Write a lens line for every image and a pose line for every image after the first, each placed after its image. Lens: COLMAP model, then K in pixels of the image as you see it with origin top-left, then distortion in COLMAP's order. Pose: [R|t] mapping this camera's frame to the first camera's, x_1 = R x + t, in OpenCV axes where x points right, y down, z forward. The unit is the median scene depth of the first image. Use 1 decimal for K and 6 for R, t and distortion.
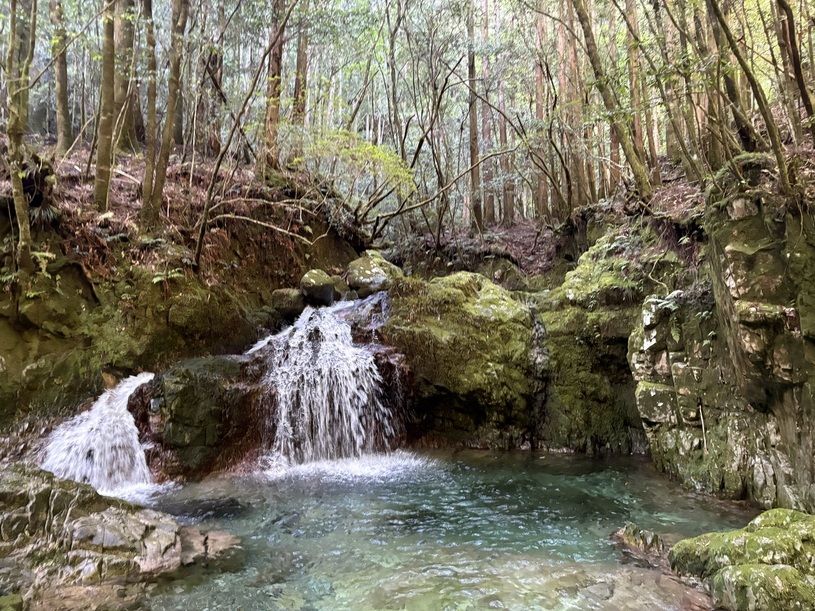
lens RADIAL K [[612.4, 0, 386.5], [0, 612.4, 303.2], [0, 0, 1]] dist [0.053604, -0.077421]
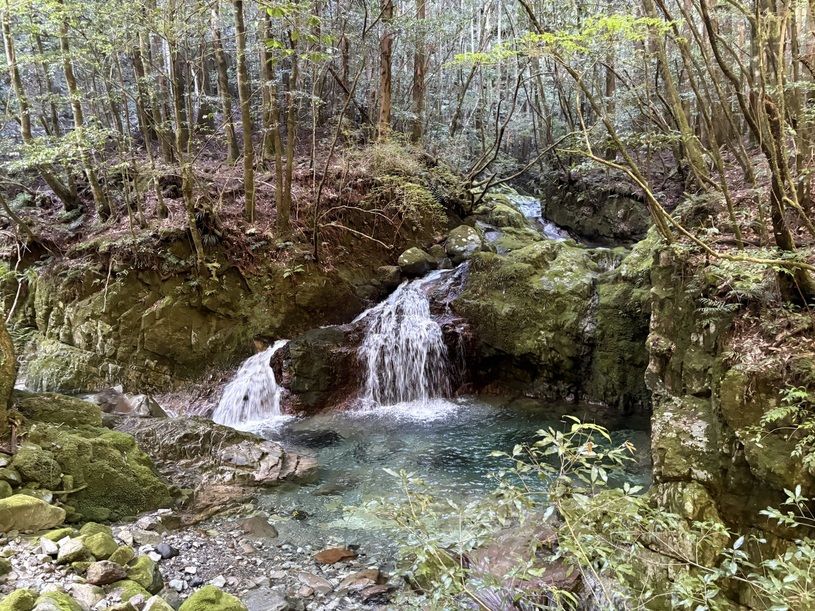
lens RADIAL K [[612.4, 0, 386.5], [0, 612.4, 303.2], [0, 0, 1]] dist [0.053604, -0.077421]
pose [[0.948622, 0.019023, -0.315839, 0.277536], [0.039843, 0.983064, 0.178878, -0.202111], [0.313893, -0.182271, 0.931799, -0.248458]]
